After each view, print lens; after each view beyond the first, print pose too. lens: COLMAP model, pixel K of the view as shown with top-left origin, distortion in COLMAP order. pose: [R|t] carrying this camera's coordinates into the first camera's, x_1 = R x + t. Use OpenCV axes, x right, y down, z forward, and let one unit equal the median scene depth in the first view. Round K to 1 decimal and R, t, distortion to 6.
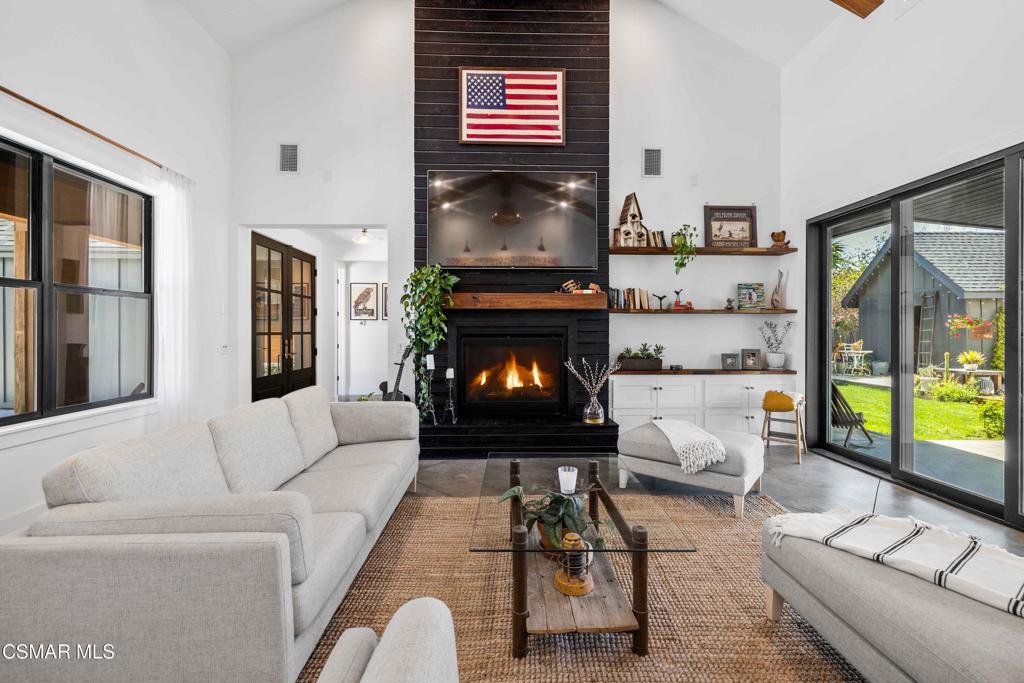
lens RADIAL K [[428.9, 0, 512.4], [0, 428.9, 336.6], [0, 0, 1]] dist [-0.001062, -0.000010]
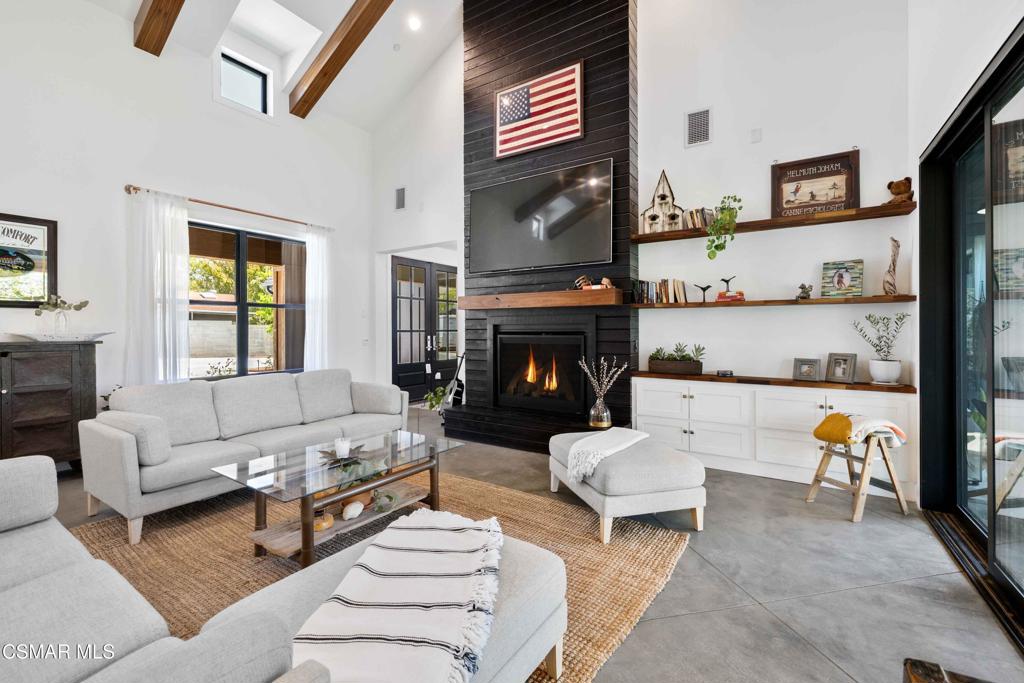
lens RADIAL K [[428.9, 0, 512.4], [0, 428.9, 336.6], [0, 0, 1]] dist [-0.001062, -0.000010]
pose [[0.820717, 0.008977, -0.571264, 0.528042], [-0.007256, 0.999960, 0.005290, 0.001007], [0.571288, -0.000197, 0.820749, 0.107493]]
